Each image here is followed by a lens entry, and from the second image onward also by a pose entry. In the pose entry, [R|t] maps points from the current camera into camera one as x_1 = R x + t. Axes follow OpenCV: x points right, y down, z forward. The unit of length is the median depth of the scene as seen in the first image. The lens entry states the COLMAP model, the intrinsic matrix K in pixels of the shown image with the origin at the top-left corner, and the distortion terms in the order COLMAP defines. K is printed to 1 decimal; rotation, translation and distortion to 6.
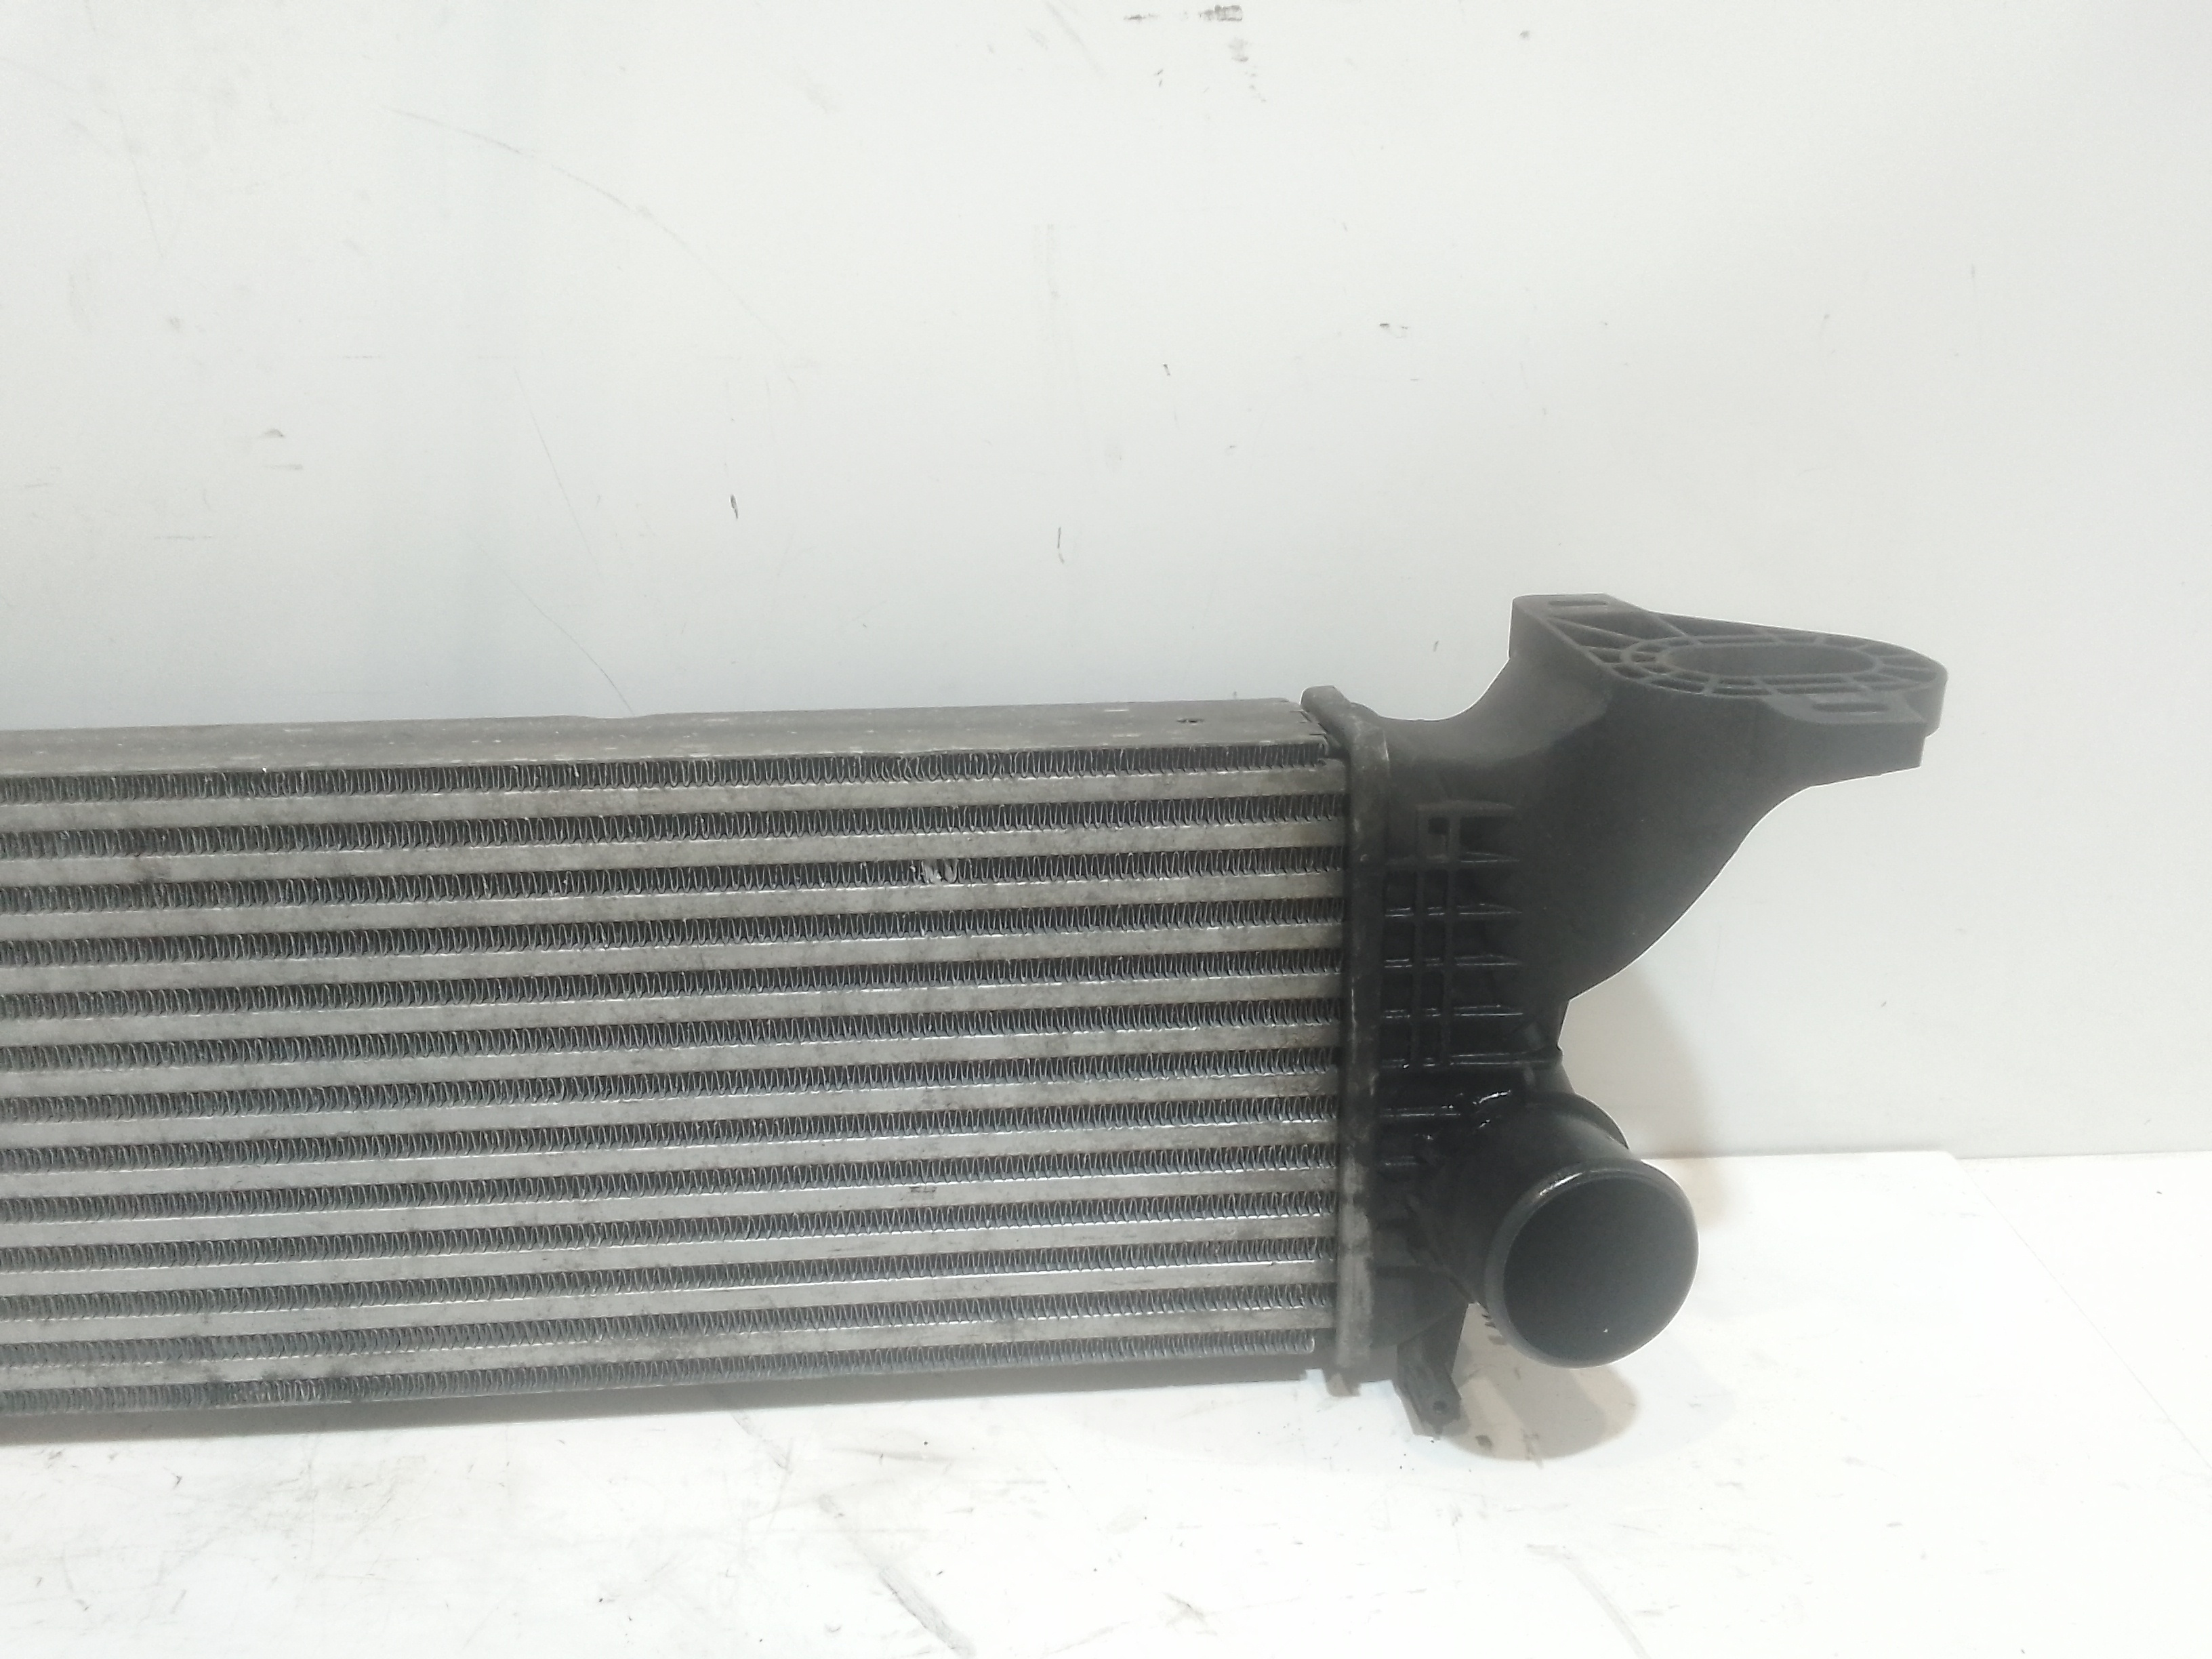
lens RADIAL K [[1668.2, 0, 1034.6], [0, 1668.2, 795.7], [0, 0, 1]] dist [0.050054, -0.083013]
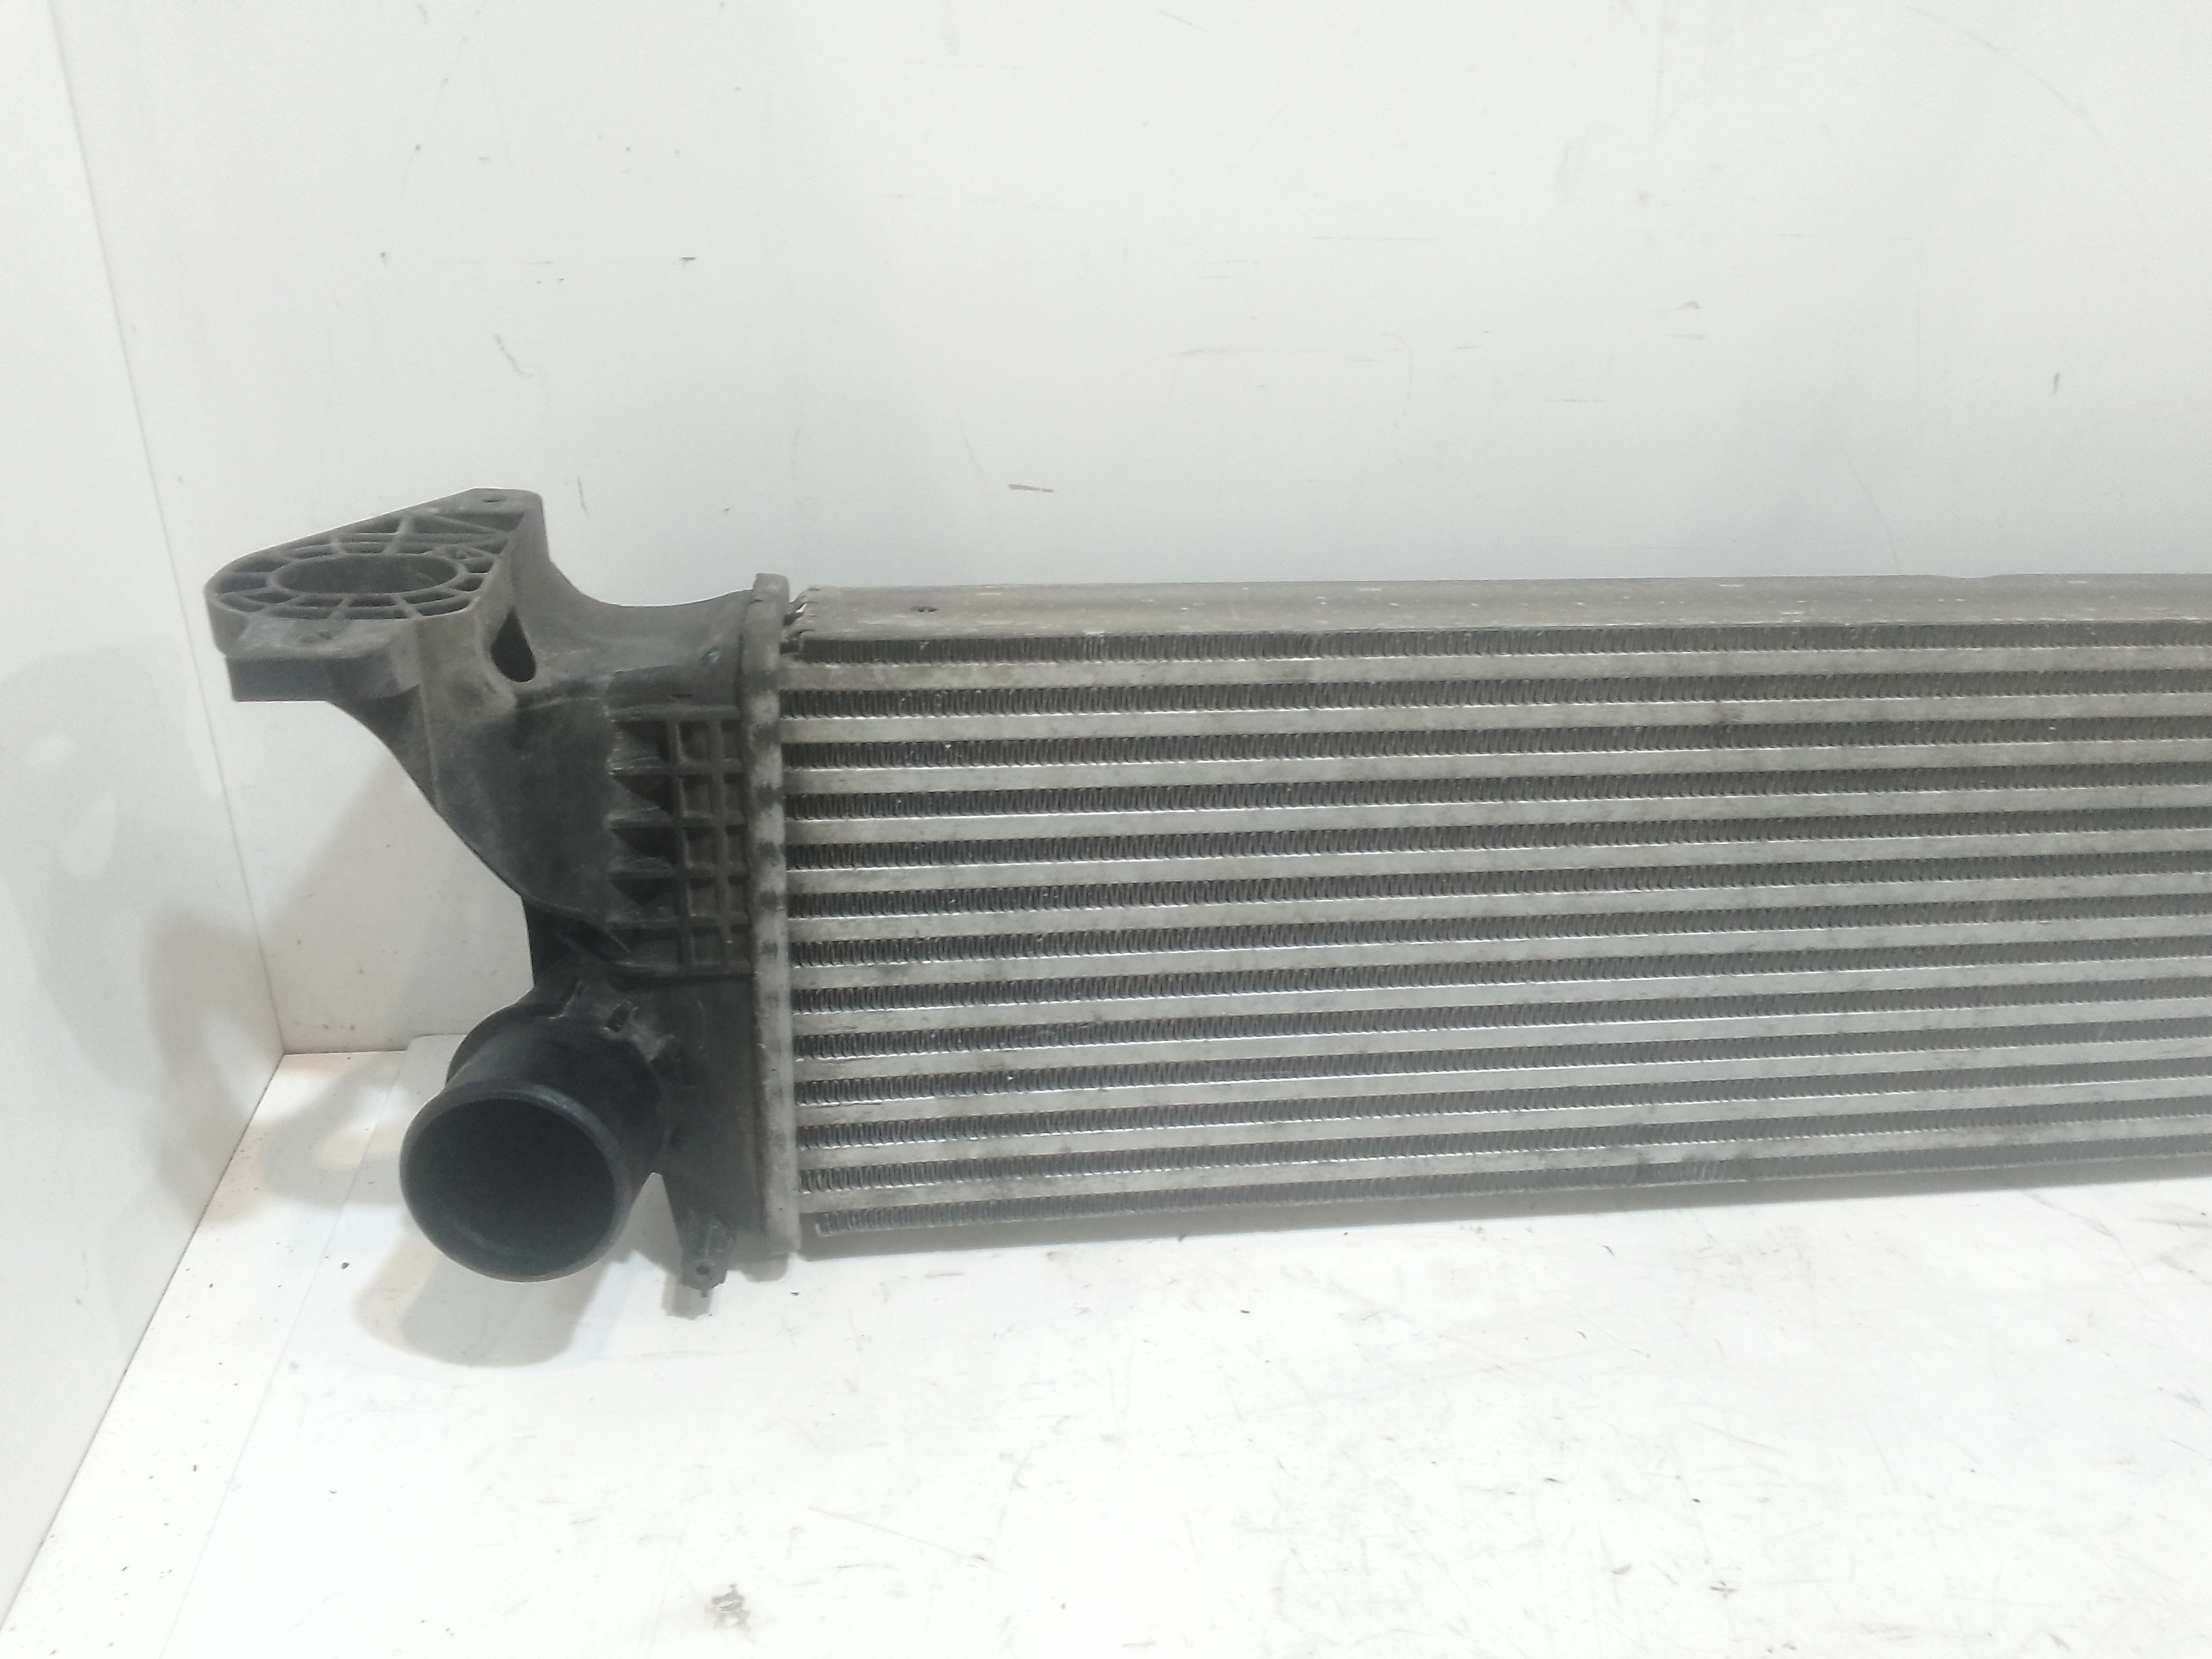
lens RADIAL K [[1668.2, 0, 1084.9], [0, 1668.2, 836.2], [0, 0, 1]] dist [0.050054, -0.083013]
pose [[0.997450, 0.010152, 0.070644, -0.978474], [-0.016991, 0.995149, 0.096897, 0.023704], [-0.069318, -0.097850, 0.992784, -0.086392]]
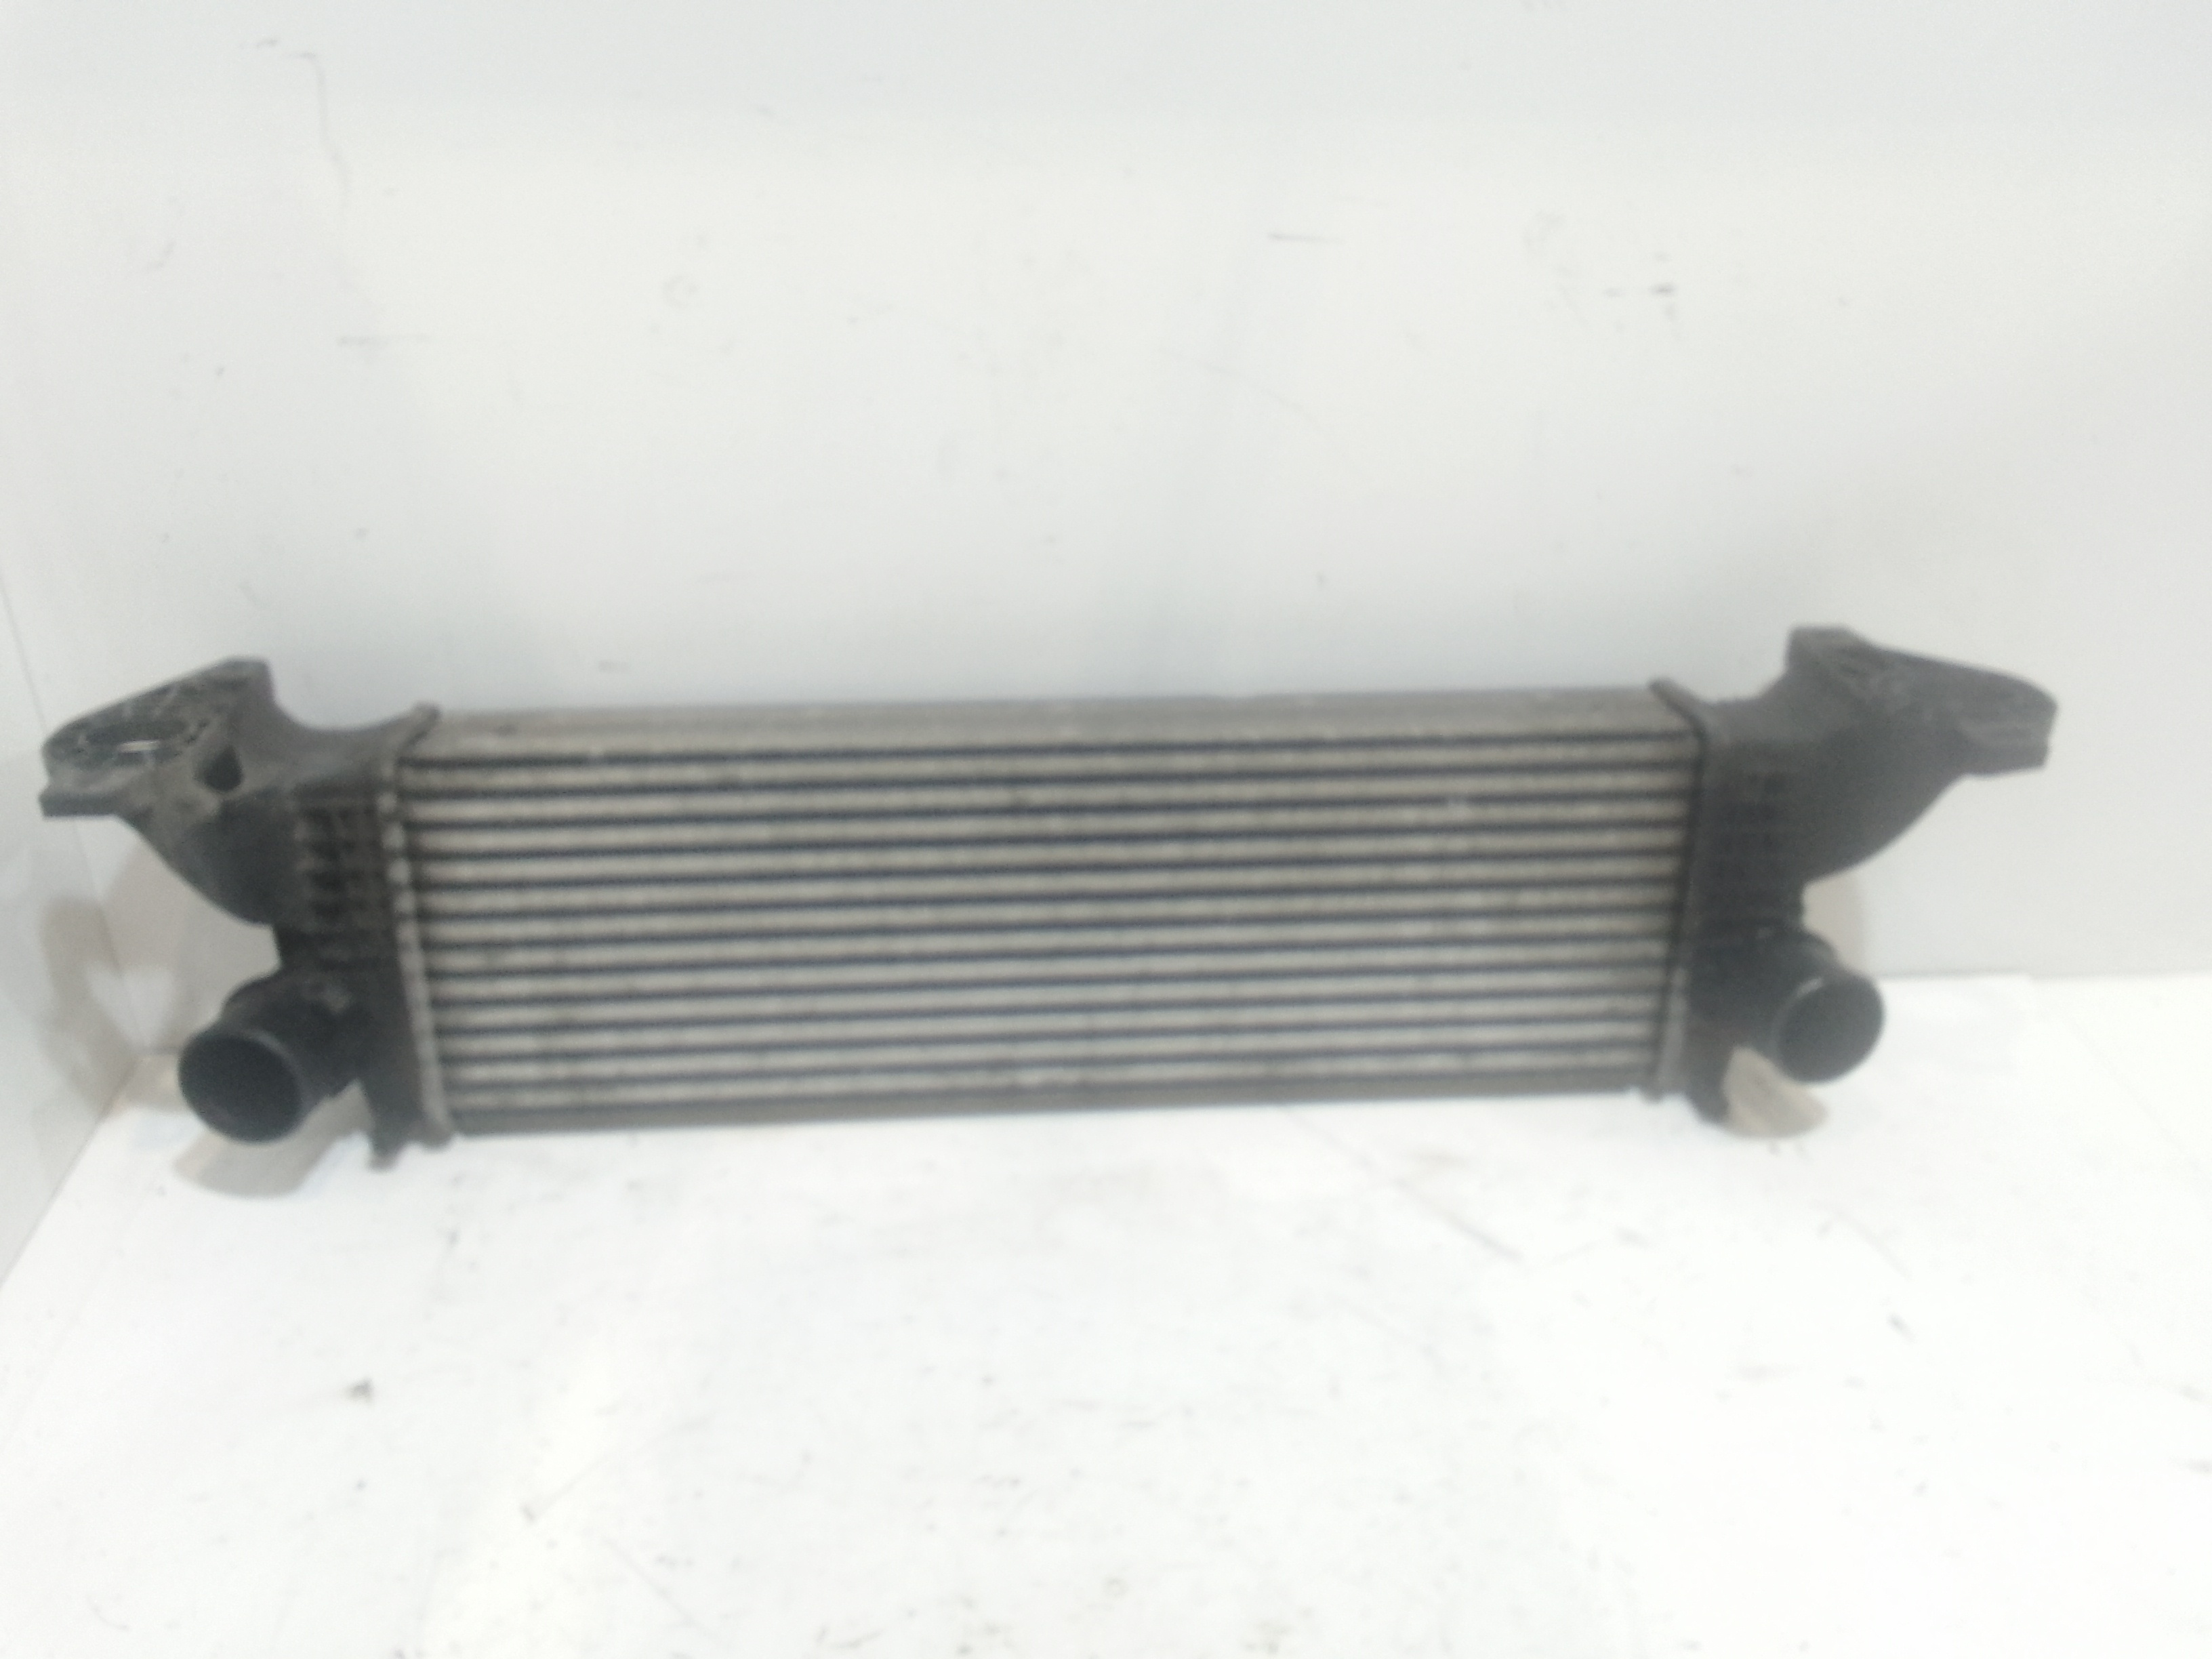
lens RADIAL K [[1668.2, 0, 1068.1], [0, 1668.2, 837.3], [0, 0, 1]] dist [0.050054, -0.083013]
pose [[0.999883, 0.011640, 0.009913, -0.466250], [-0.012907, 0.990189, 0.139135, -0.149367], [-0.008196, -0.139246, 0.990224, -0.693666]]
